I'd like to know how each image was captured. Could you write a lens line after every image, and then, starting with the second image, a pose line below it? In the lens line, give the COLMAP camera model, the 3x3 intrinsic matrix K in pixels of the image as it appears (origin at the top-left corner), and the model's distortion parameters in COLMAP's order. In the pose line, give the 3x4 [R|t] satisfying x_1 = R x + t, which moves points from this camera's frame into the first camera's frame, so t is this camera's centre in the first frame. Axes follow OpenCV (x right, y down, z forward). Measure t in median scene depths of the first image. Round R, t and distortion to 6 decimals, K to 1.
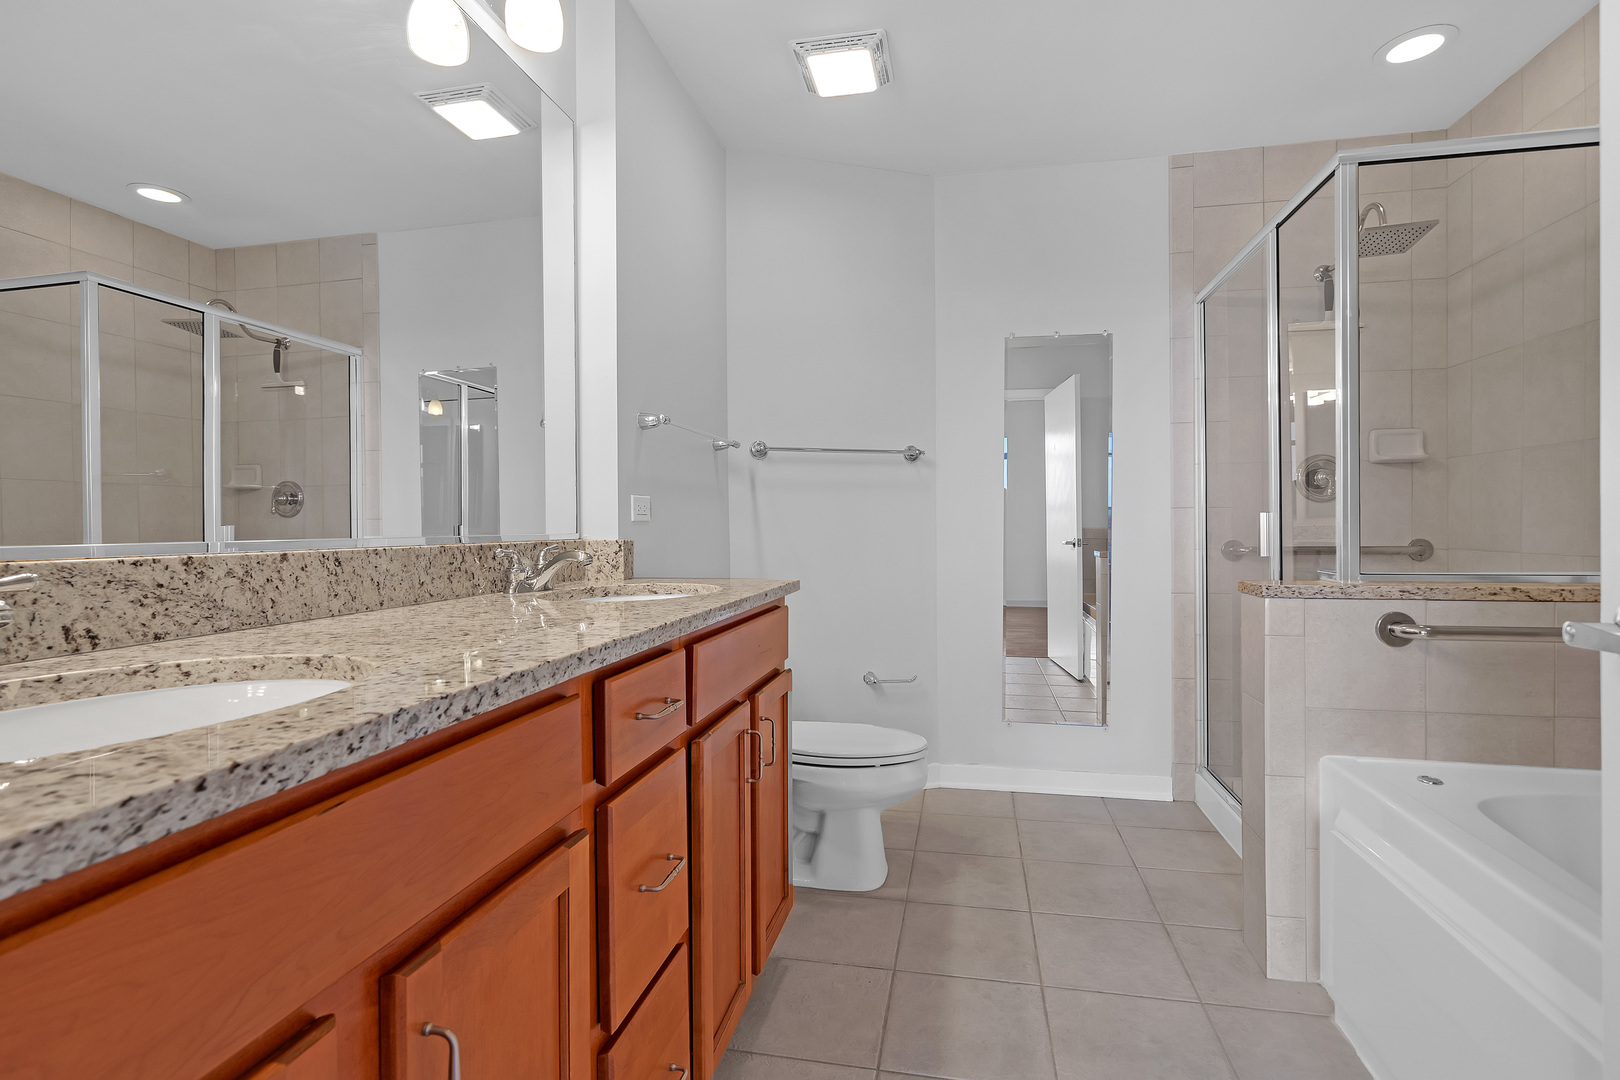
lens RADIAL K [[766.6, 0, 812.6], [0, 766.6, 528.1], [0, 0, 1]] dist [-0.001106, -0.000578]
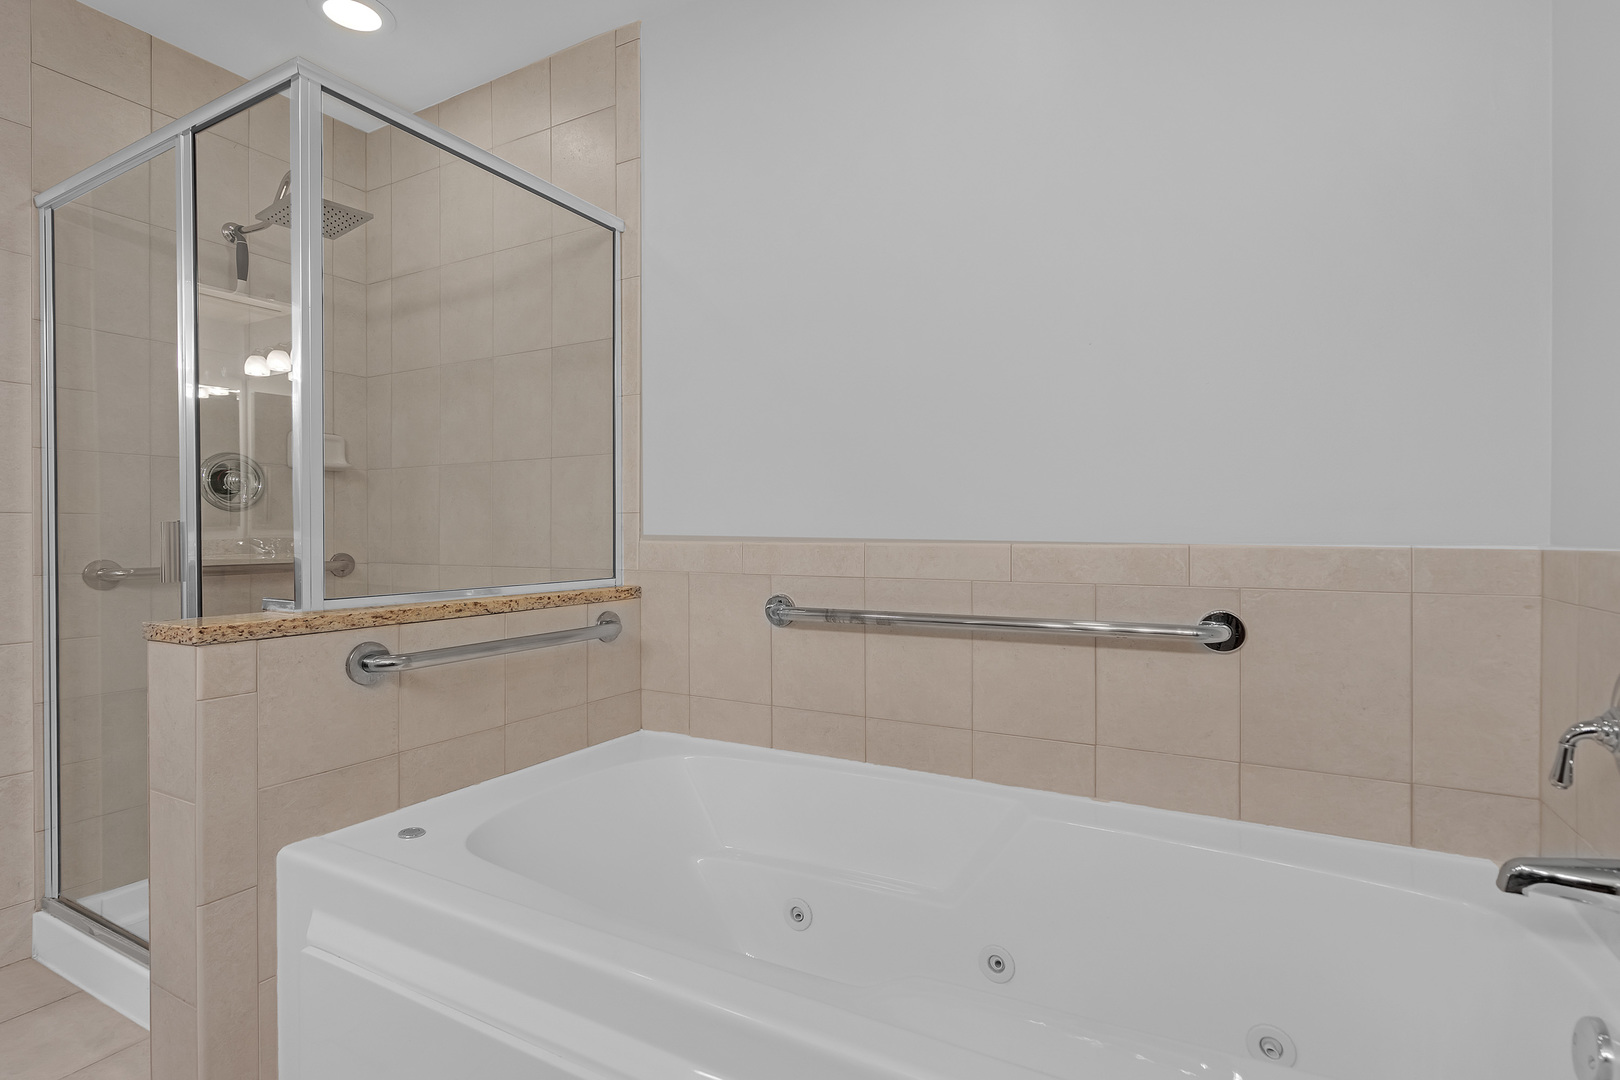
lens RADIAL K [[766.6, 0, 828.3], [0, 766.6, 535.0], [0, 0, 1]] dist [-0.001106, -0.000578]
pose [[0.278500, 0.003210, 0.960431, 0.096661], [0.006088, 0.999968, -0.005108, -0.000488], [-0.960417, 0.007269, 0.278472, 0.279934]]
